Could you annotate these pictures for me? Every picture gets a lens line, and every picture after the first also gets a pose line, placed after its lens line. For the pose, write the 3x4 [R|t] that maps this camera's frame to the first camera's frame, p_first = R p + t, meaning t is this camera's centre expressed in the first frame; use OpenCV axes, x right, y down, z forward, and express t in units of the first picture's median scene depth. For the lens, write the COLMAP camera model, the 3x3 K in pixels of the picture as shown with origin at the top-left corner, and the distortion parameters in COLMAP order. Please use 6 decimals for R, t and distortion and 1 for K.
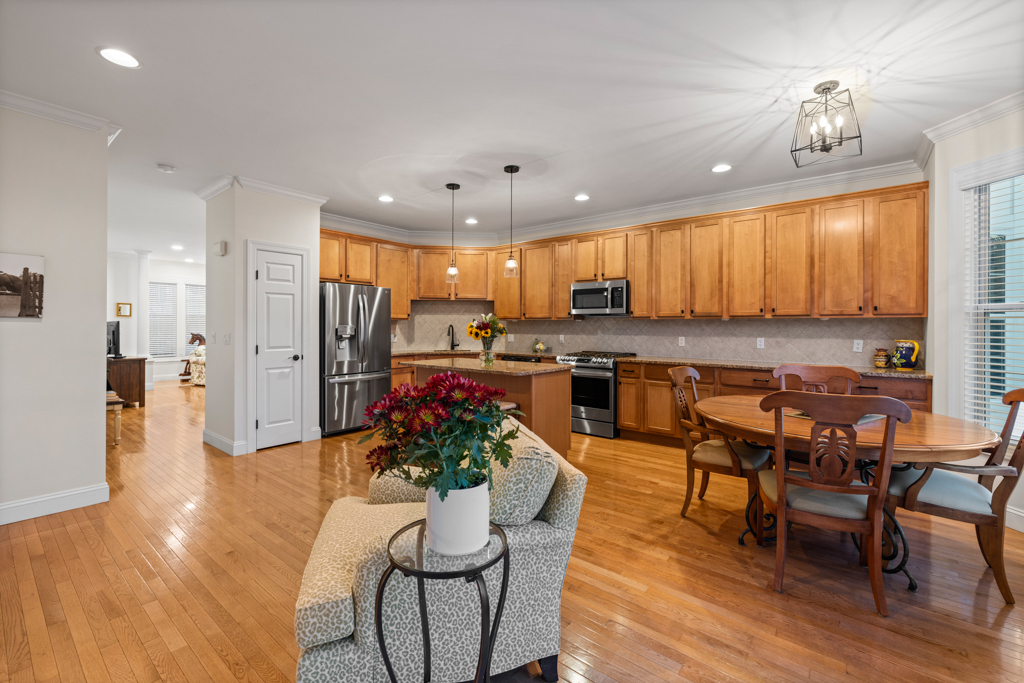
lens RADIAL K [[431.1, 0, 515.0], [0, 431.1, 332.9], [0, 0, 1]] dist [-0.000947, 0.000140]
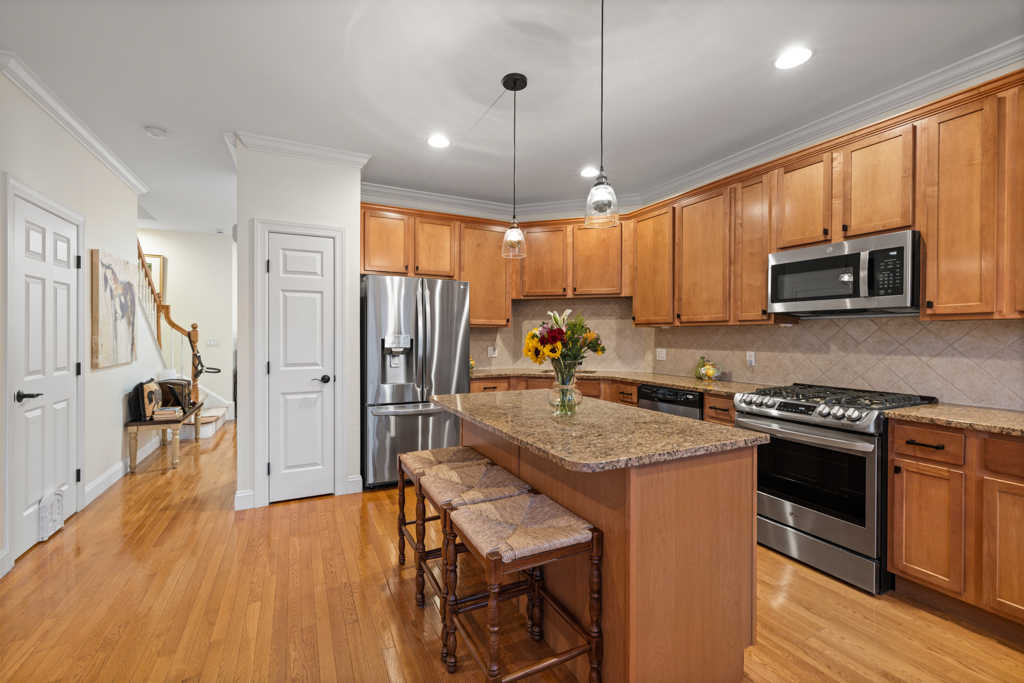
lens RADIAL K [[431.1, 0, 507.3], [0, 431.1, 341.0], [0, 0, 1]] dist [-0.000947, 0.000140]
pose [[0.906063, 0.005241, -0.423110, 0.067429], [-0.006746, 0.999975, -0.002061, -0.006467], [0.423088, 0.004722, 0.906076, 0.411151]]
